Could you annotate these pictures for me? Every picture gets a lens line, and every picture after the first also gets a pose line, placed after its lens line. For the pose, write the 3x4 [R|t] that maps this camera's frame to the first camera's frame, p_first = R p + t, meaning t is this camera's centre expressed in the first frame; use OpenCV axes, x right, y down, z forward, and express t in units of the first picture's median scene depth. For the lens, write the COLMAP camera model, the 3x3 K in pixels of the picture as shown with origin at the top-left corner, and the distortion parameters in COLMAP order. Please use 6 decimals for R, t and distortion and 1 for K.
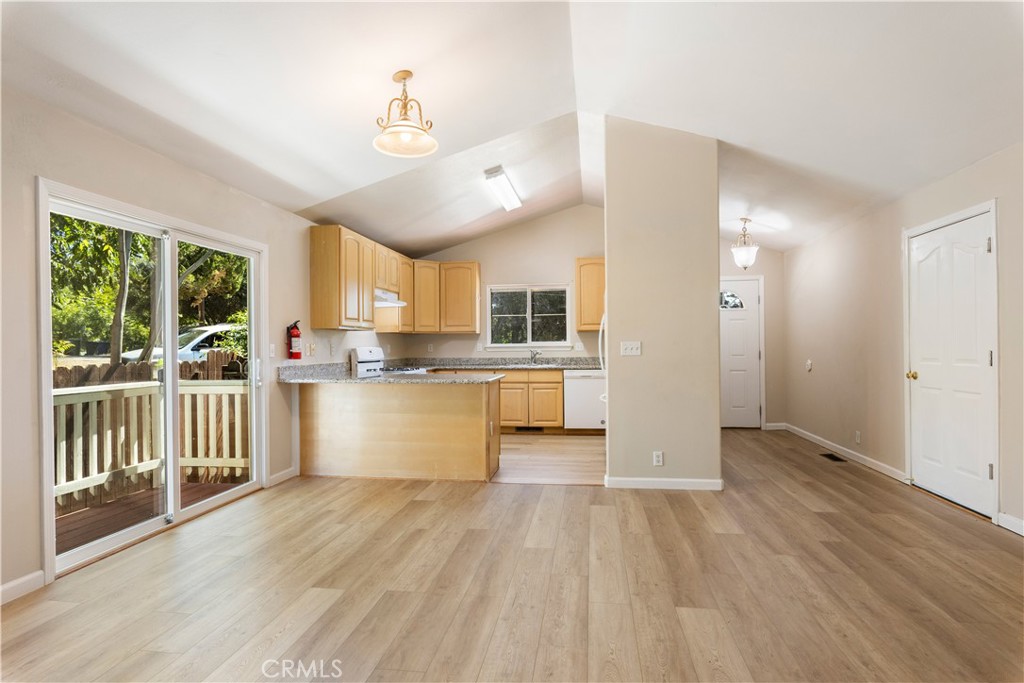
lens RADIAL K [[537.3, 0, 516.9], [0, 537.3, 344.6], [0, 0, 1]] dist [-0.000658, -0.000421]
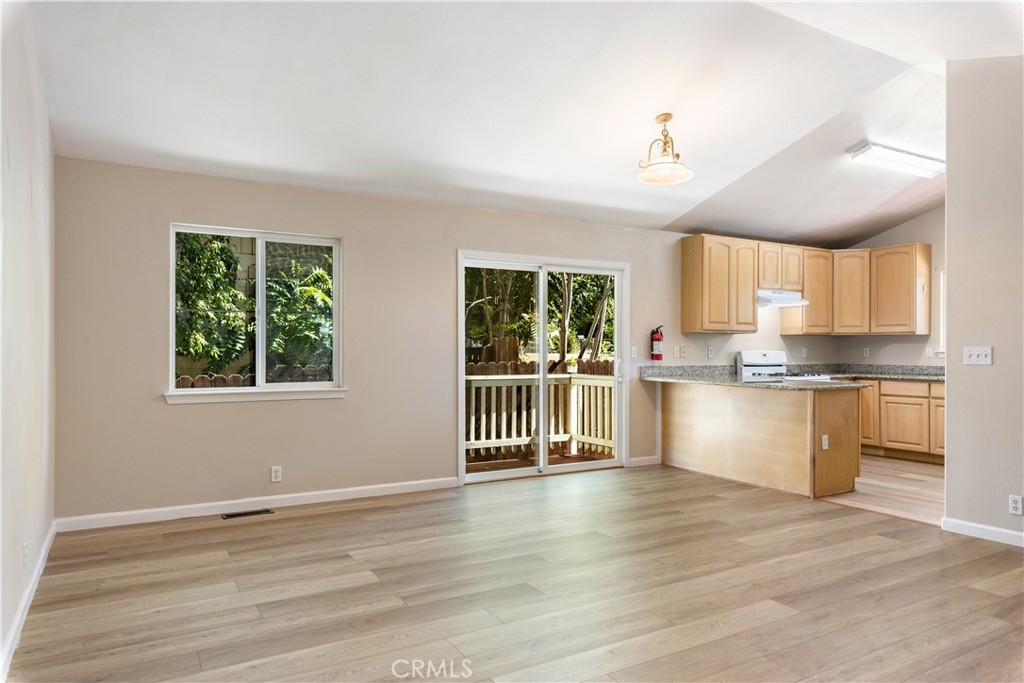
lens RADIAL K [[665.1, 0, 516.9], [0, 665.1, 348.6], [0, 0, 1]] dist [-0.001782, 0.000608]
pose [[0.621337, 0.009112, -0.783490, 0.551758], [-0.006429, 0.999958, 0.006531, -0.005025], [0.783517, 0.000979, 0.621370, -0.110100]]
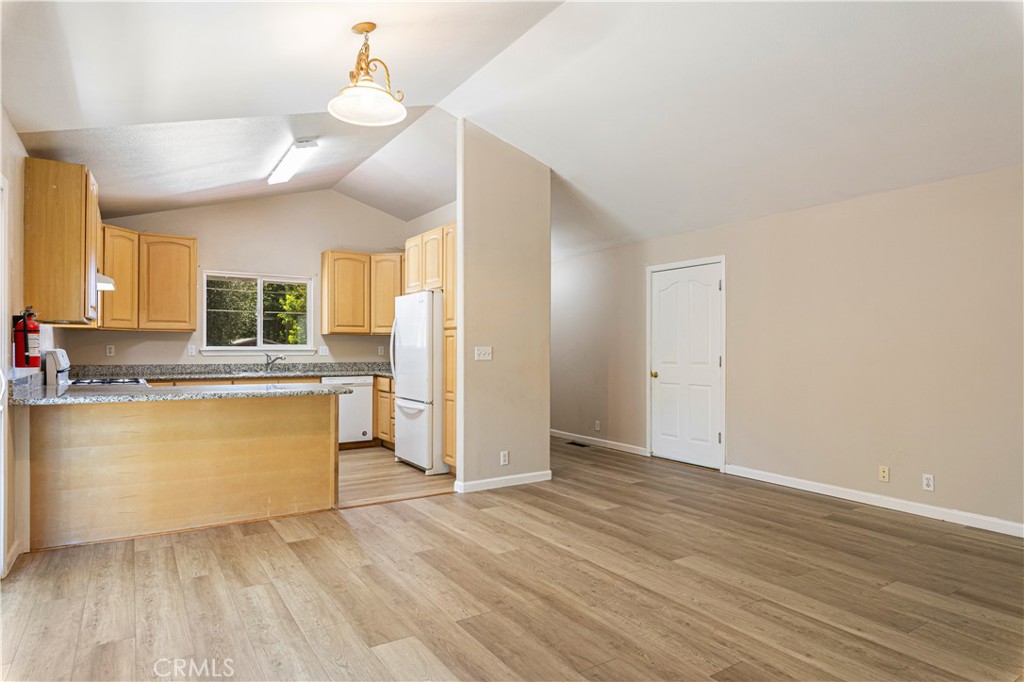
lens RADIAL K [[589.7, 0, 518.9], [0, 589.7, 350.2], [0, 0, 1]] dist [0.003359, -0.000389]
pose [[0.751423, 0.009378, 0.659754, -0.483209], [-0.010839, 0.999940, -0.001869, 0.001958], [-0.659731, -0.005747, 0.751479, 0.111751]]
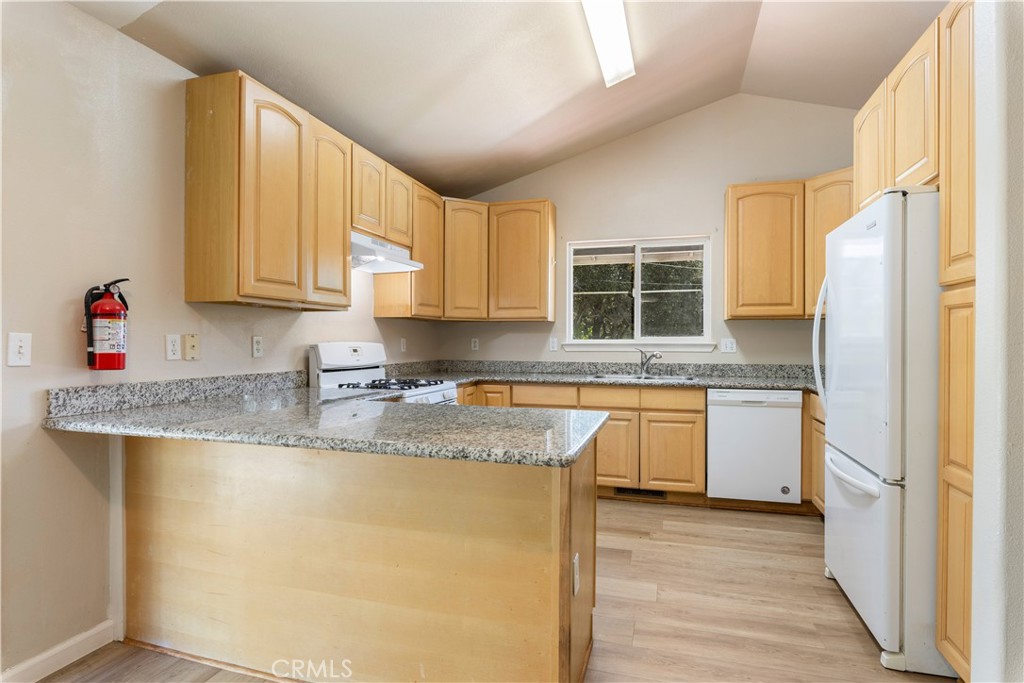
lens RADIAL K [[533.0, 0, 514.6], [0, 533.0, 344.6], [0, 0, 1]] dist [-0.001596, -0.000116]
pose [[0.988652, 0.011902, -0.149753, -0.039773], [-0.010658, 0.999902, 0.009104, 0.000205], [0.149846, -0.007404, 0.988682, 0.702229]]
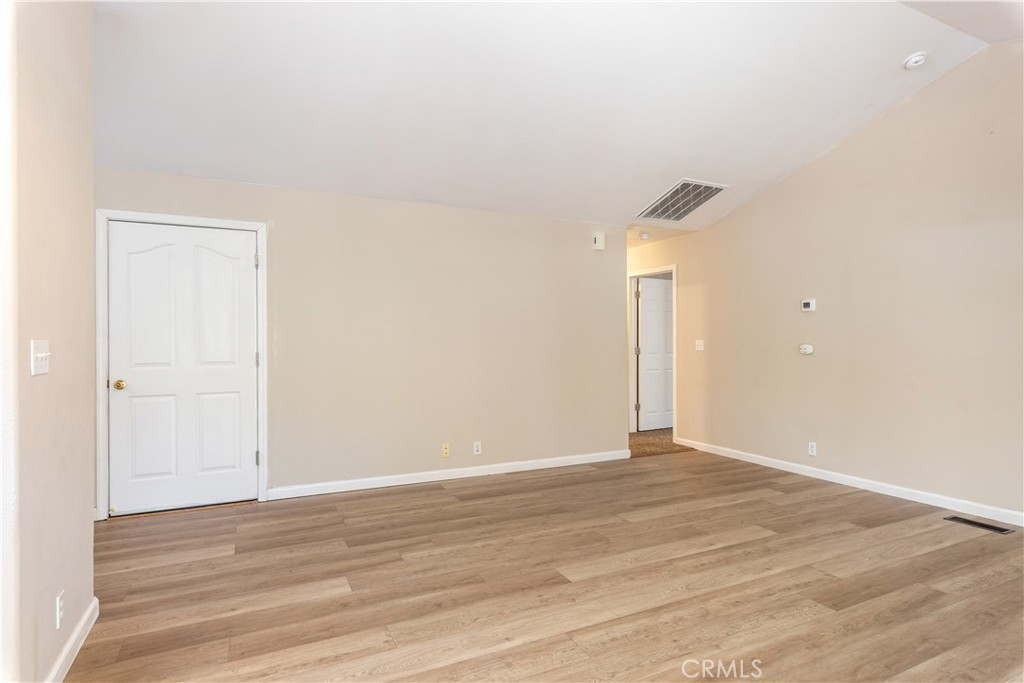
lens RADIAL K [[545.5, 0, 518.8], [0, 545.5, 343.0], [0, 0, 1]] dist [-0.001729, -0.000581]
pose [[-0.563661, 0.011163, 0.825931, -0.312919], [0.008450, 0.999934, -0.007749, 0.003462], [-0.825963, 0.002611, -0.563719, 0.941382]]
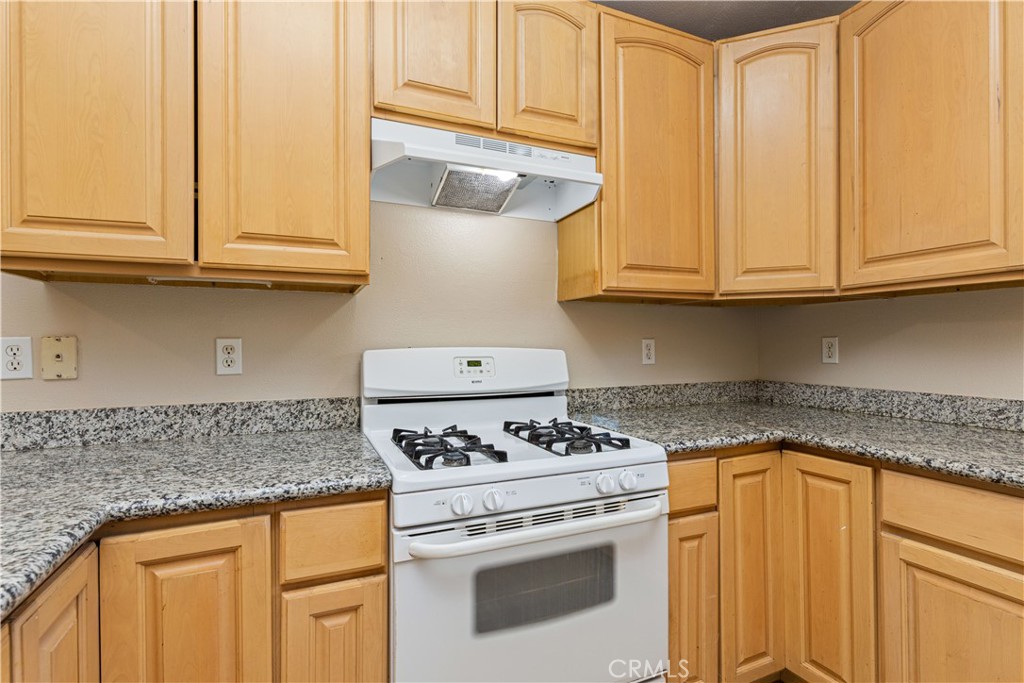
lens RADIAL K [[501.7, 0, 512.0], [0, 501.7, 341.5], [0, 0, 1]] dist [-0.001004, -0.000172]
pose [[0.529993, 0.002287, -0.847999, -0.041273], [0.000318, 0.999996, 0.002895, 0.000674], [0.848002, -0.001805, 0.529990, 1.273665]]
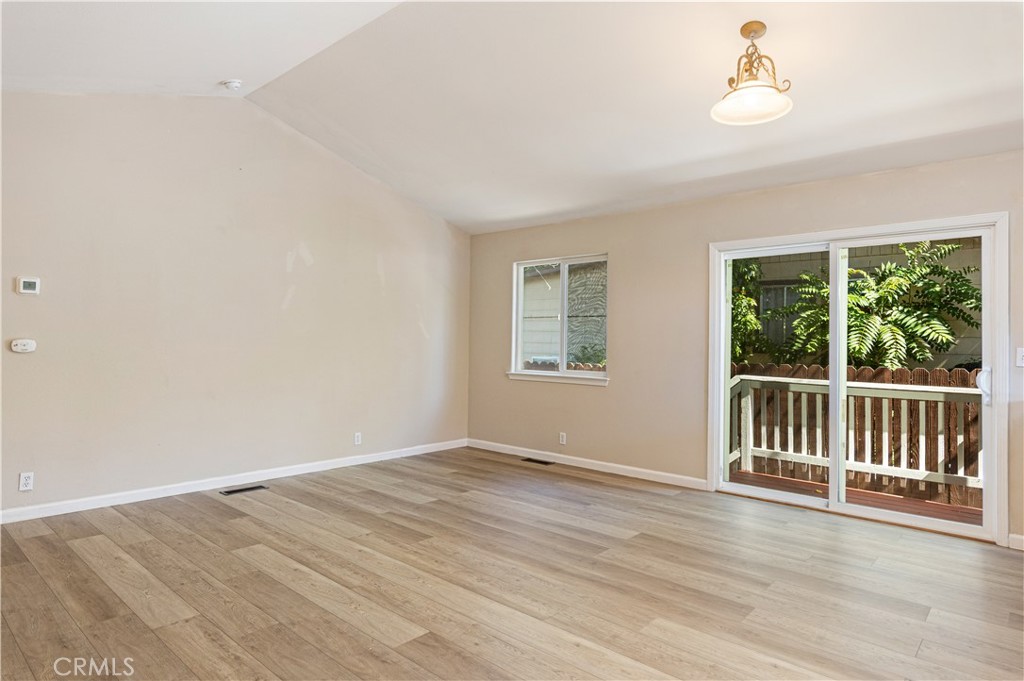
lens RADIAL K [[581.9, 0, 516.6], [0, 581.9, 341.5], [0, 0, 1]] dist [-0.000294, 0.000071]
pose [[-0.554952, -0.003086, -0.831877, 0.568662], [-0.011496, 0.999926, 0.003960, -0.005901], [0.831803, 0.011761, -0.554947, 0.912869]]
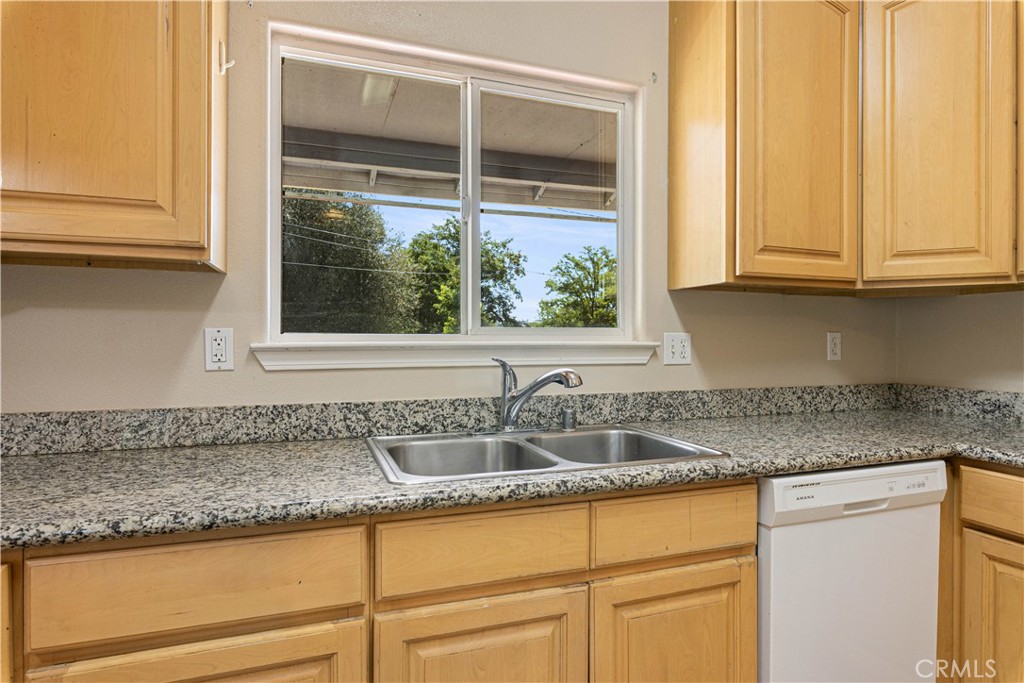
lens RADIAL K [[581.9, 0, 516.6], [0, 581.9, 342.5], [0, 0, 1]] dist [-0.000294, 0.000071]
pose [[0.885234, 0.008118, 0.465074, -0.127288], [-0.010575, 0.999941, 0.002676, 0.002058], [-0.465025, -0.007287, 0.885268, 1.374145]]
